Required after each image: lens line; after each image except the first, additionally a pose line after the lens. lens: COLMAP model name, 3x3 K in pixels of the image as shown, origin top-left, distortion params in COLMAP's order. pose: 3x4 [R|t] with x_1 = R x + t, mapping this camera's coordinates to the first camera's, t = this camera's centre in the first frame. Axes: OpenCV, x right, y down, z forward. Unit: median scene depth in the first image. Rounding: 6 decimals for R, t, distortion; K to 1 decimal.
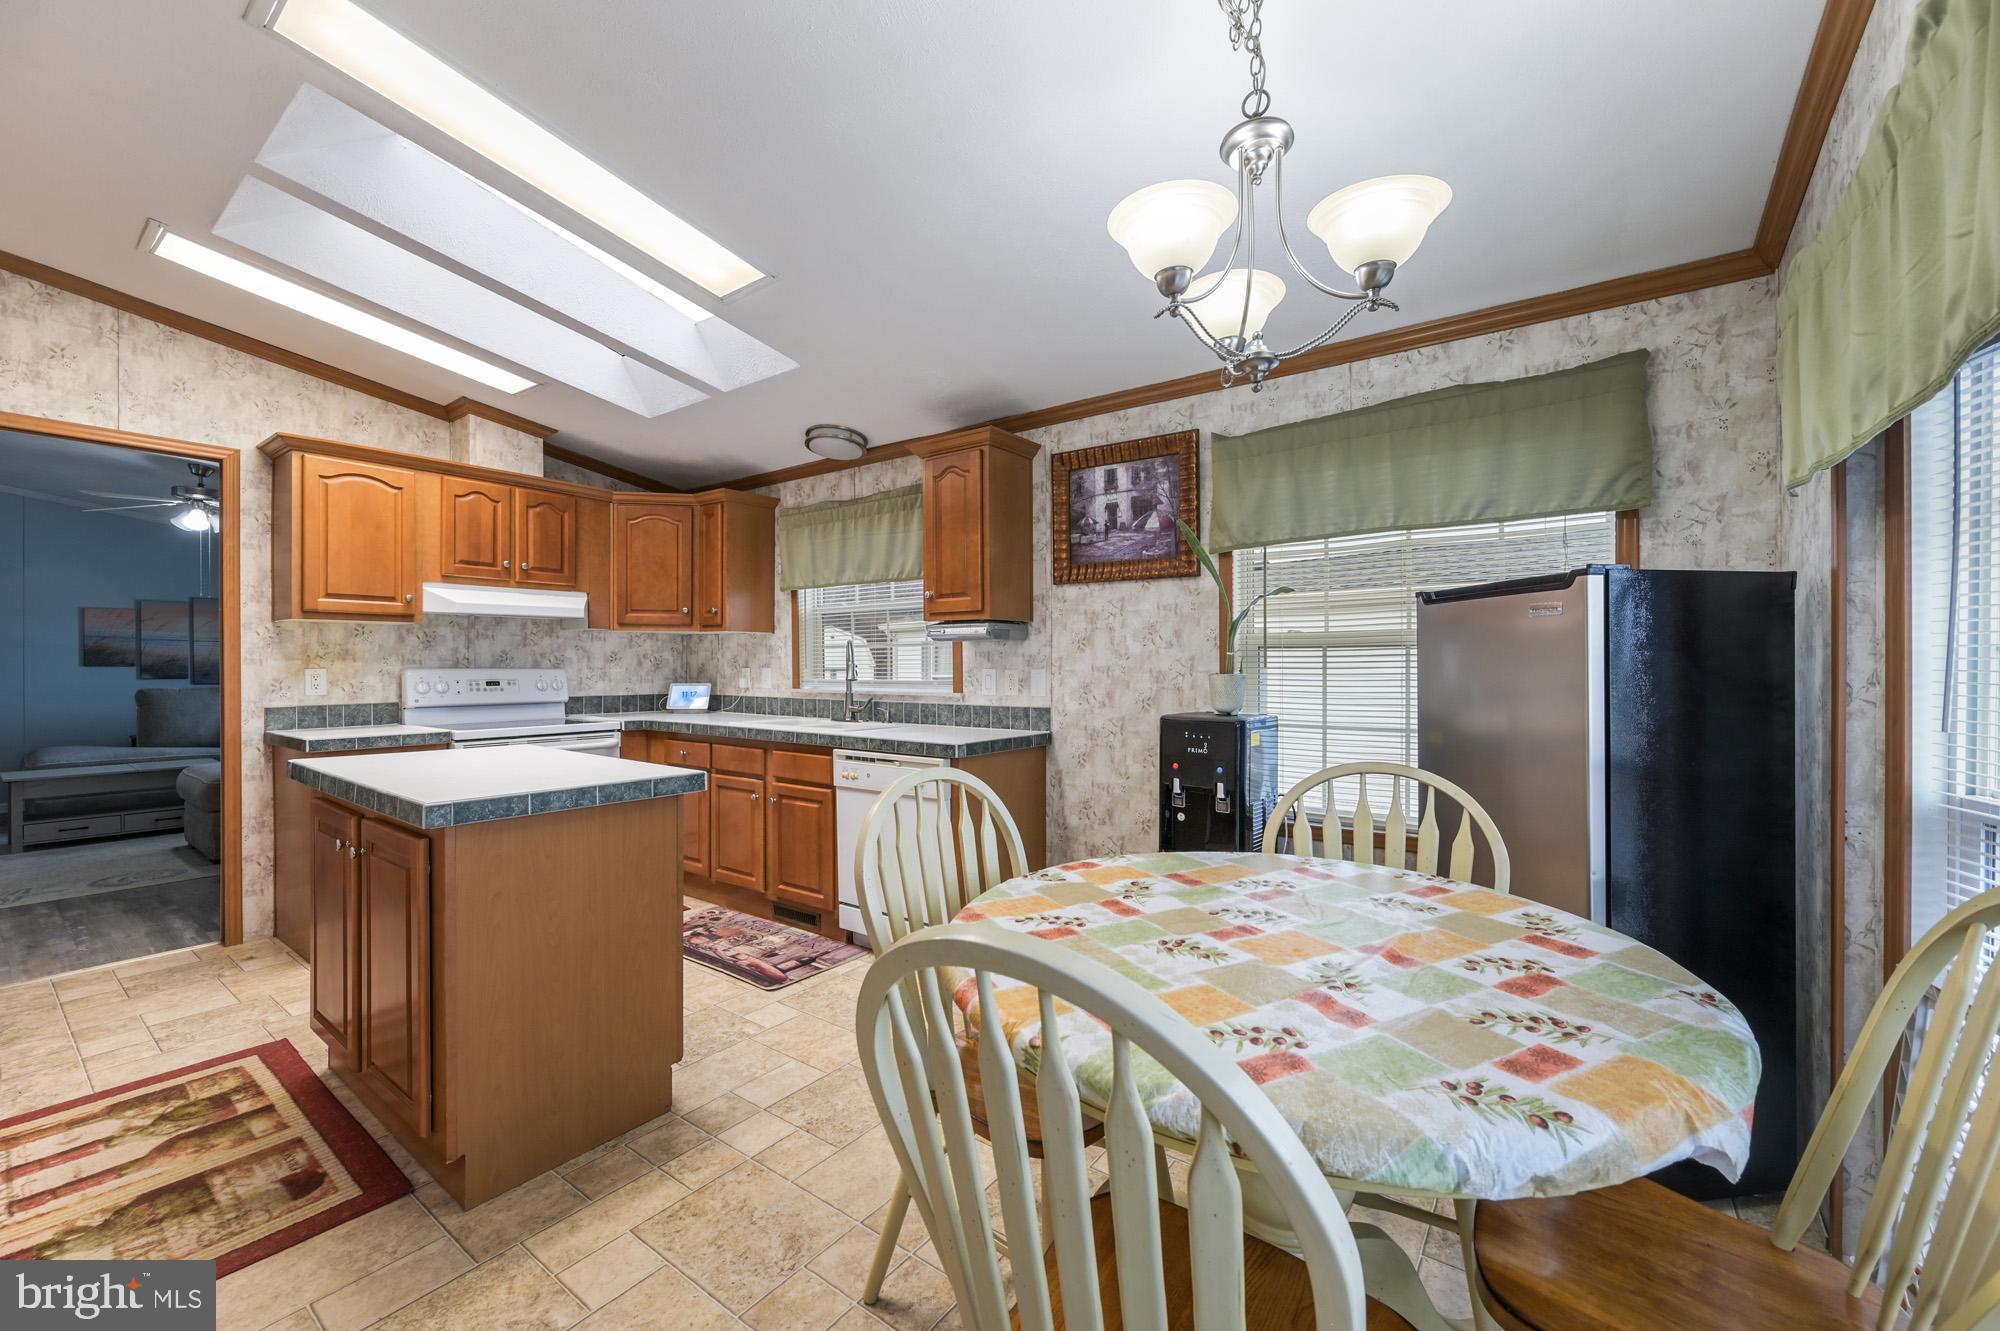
lens RADIAL K [[791.7, 0, 1000.5], [0, 791.7, 664.2], [0, 0, 1]] dist [0.001759, 0.000340]
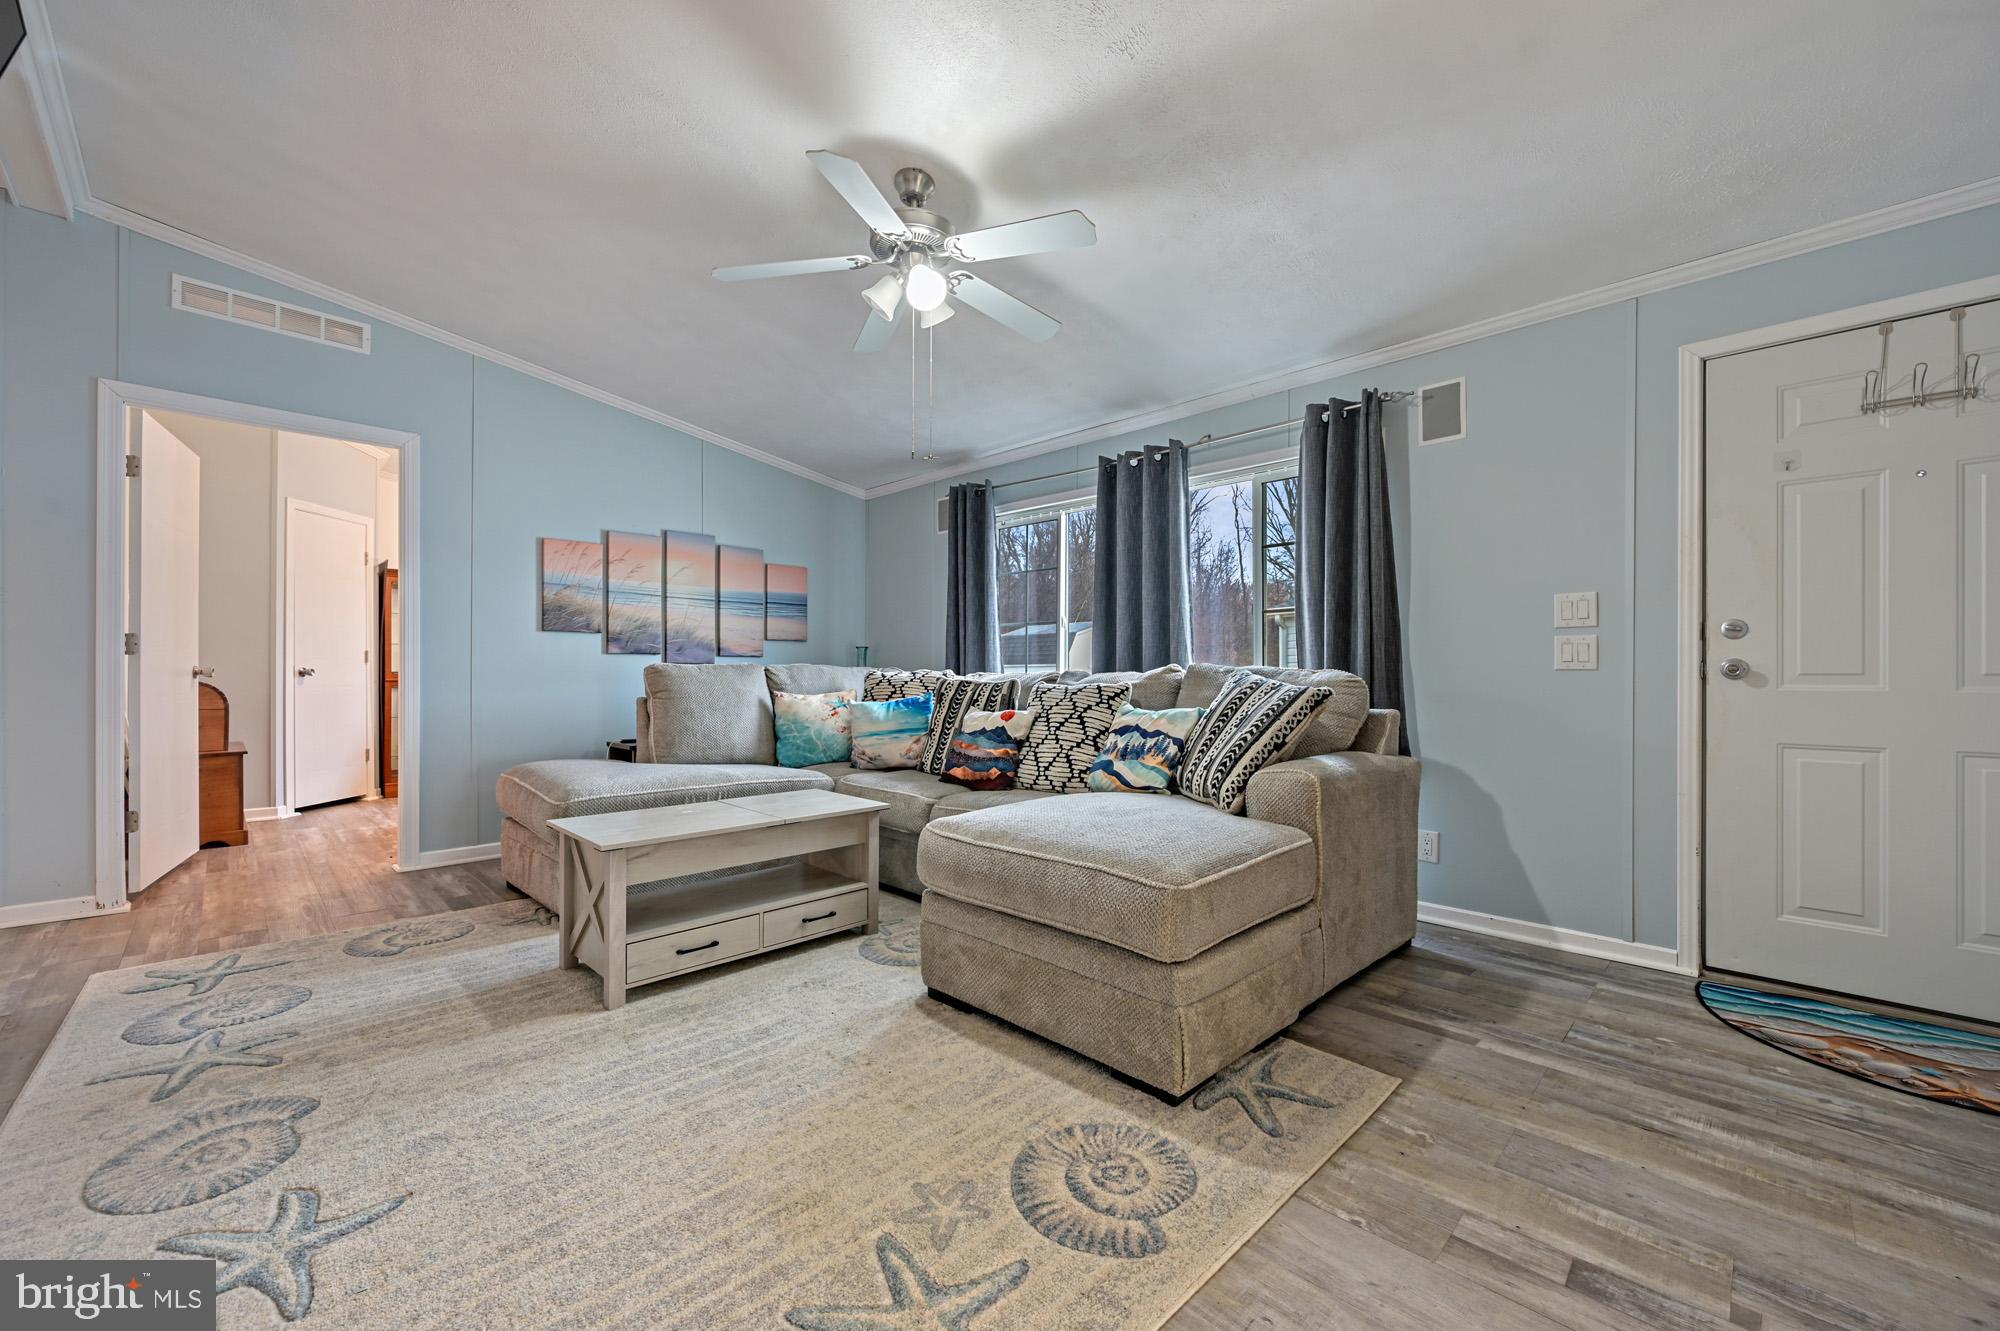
lens RADIAL K [[791.7, 0, 987.2], [0, 791.7, 666.7], [0, 0, 1]] dist [0.001759, 0.000340]
pose [[0.988615, -0.000968, -0.150462, -1.139608], [-0.001187, 0.999898, -0.014231, 0.062242], [0.150460, 0.014248, 0.988513, 0.694948]]
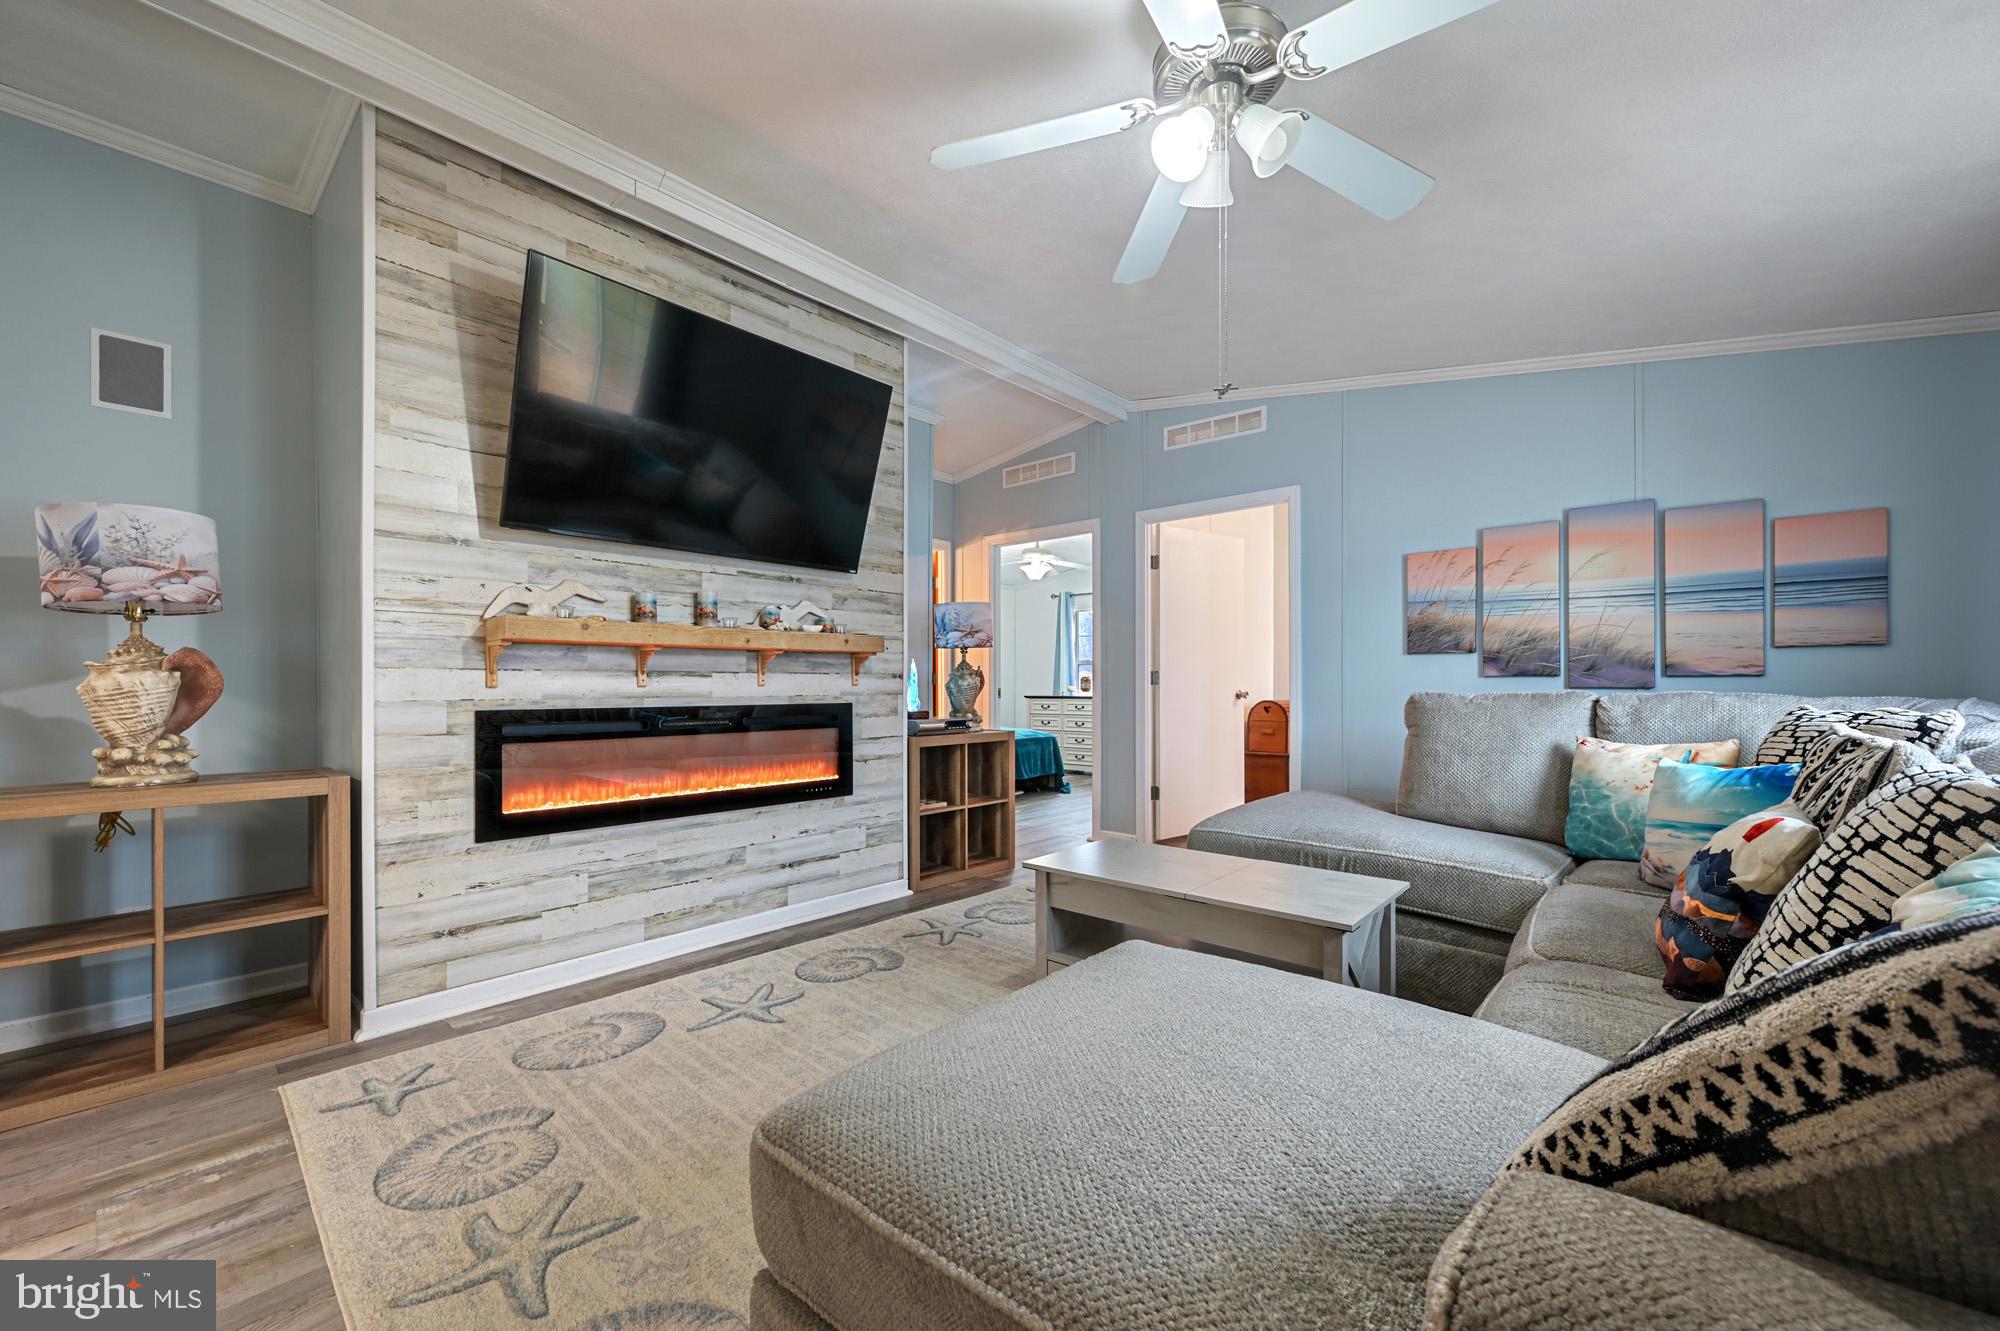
lens RADIAL K [[791.7, 0, 999.7], [0, 791.7, 684.7], [0, 0, 1]] dist [0.001759, 0.000340]
pose [[-0.076553, 0.004175, -0.997057, -0.876162], [0.000362, 0.999991, 0.004160, 0.035877], [0.997065, -0.000043, -0.076554, 1.189550]]
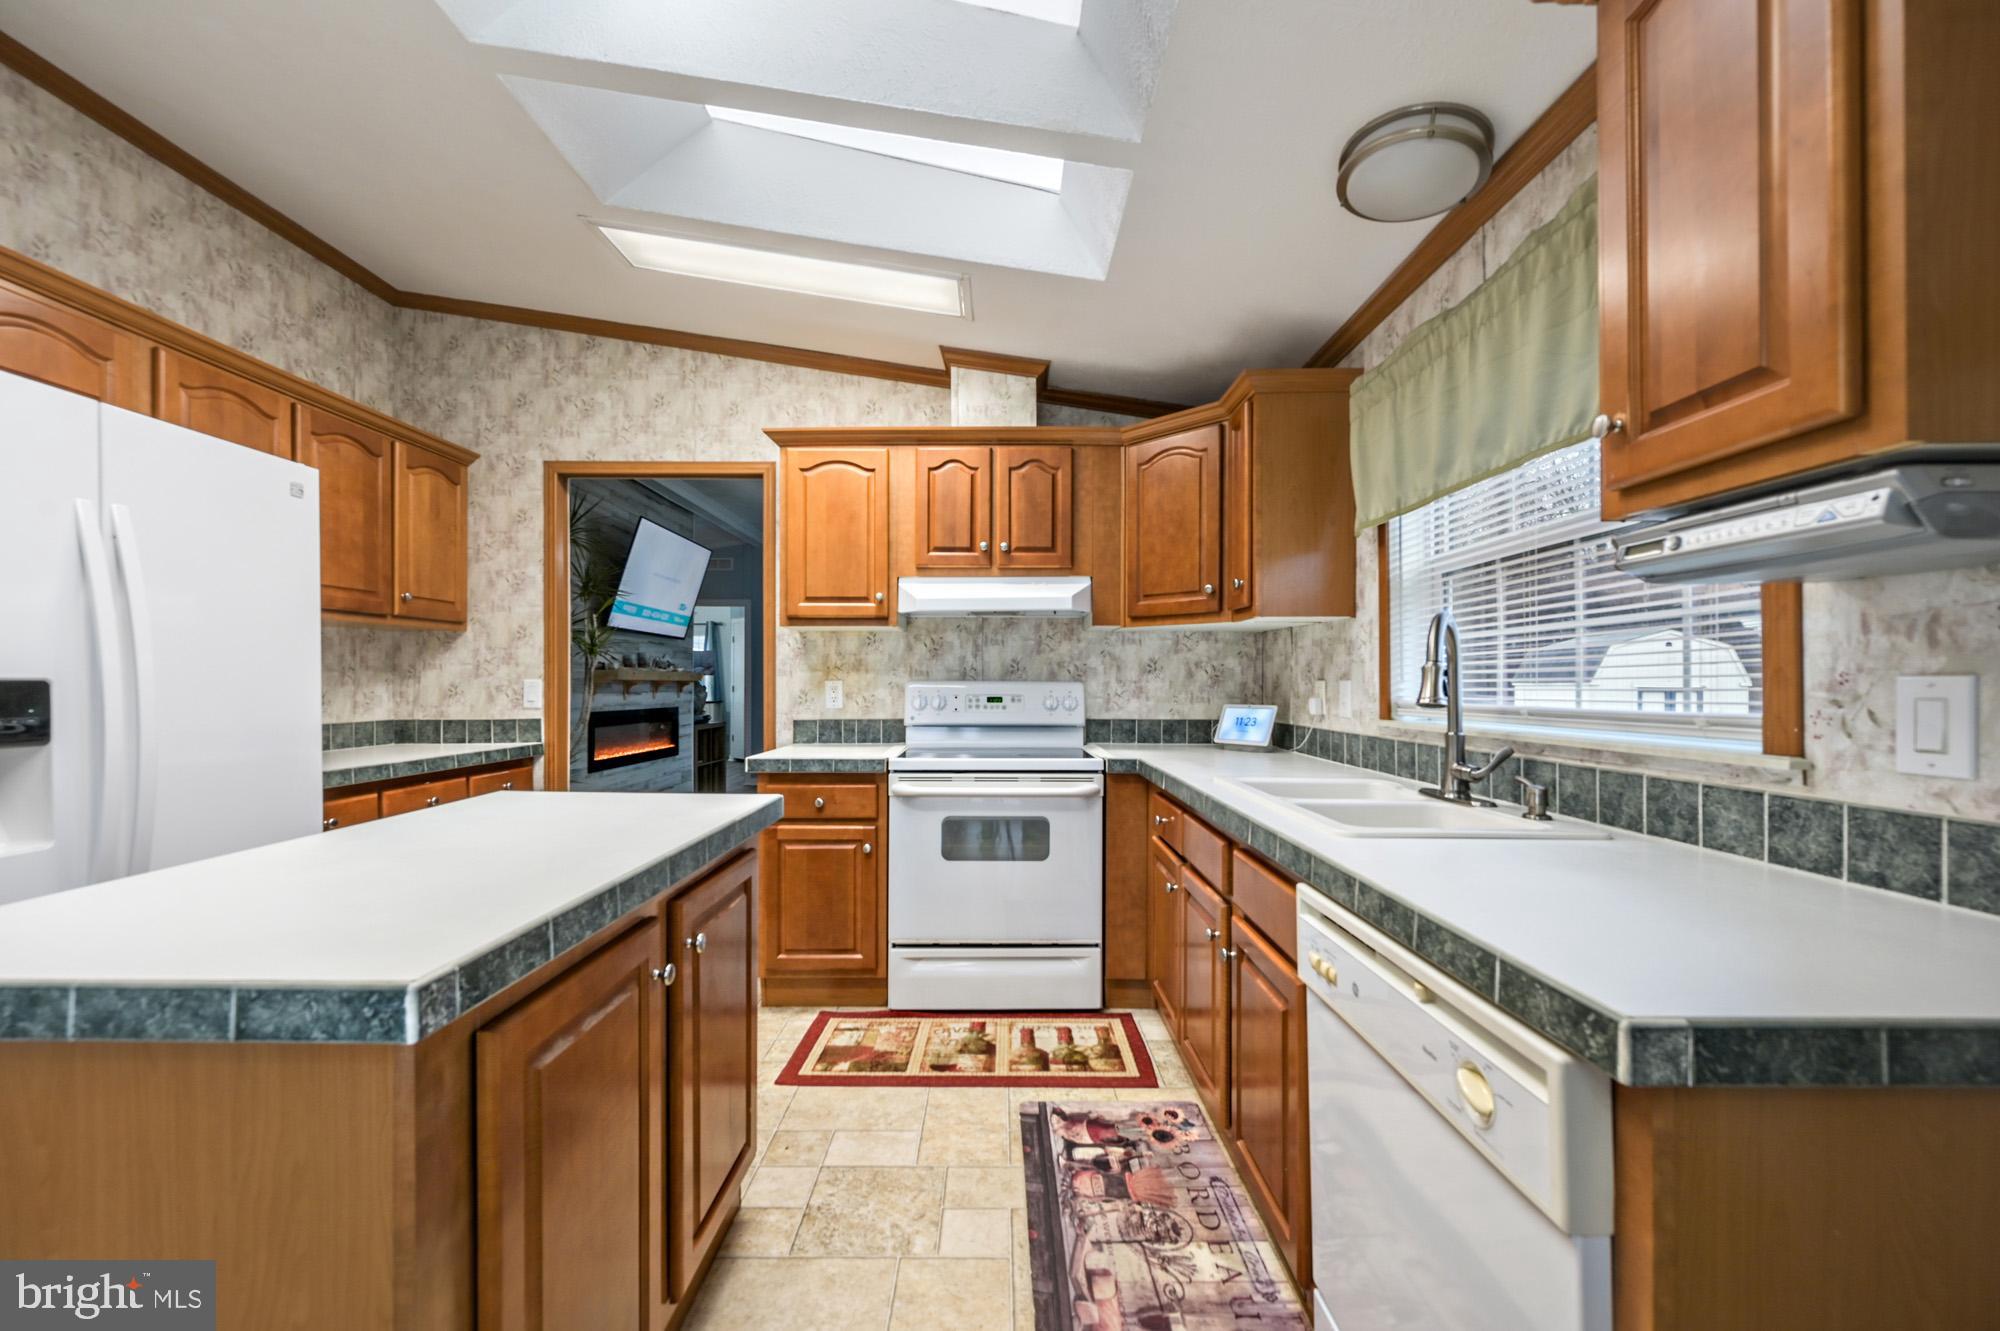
lens RADIAL K [[791.7, 0, 999.8], [0, 791.7, 683.8], [0, 0, 1]] dist [0.001759, 0.000340]
pose [[0.592060, 0.001204, -0.805893, 0.012539], [-0.001429, 0.999999, 0.000444, 0.007999], [0.805892, 0.000889, 0.592061, 0.521900]]
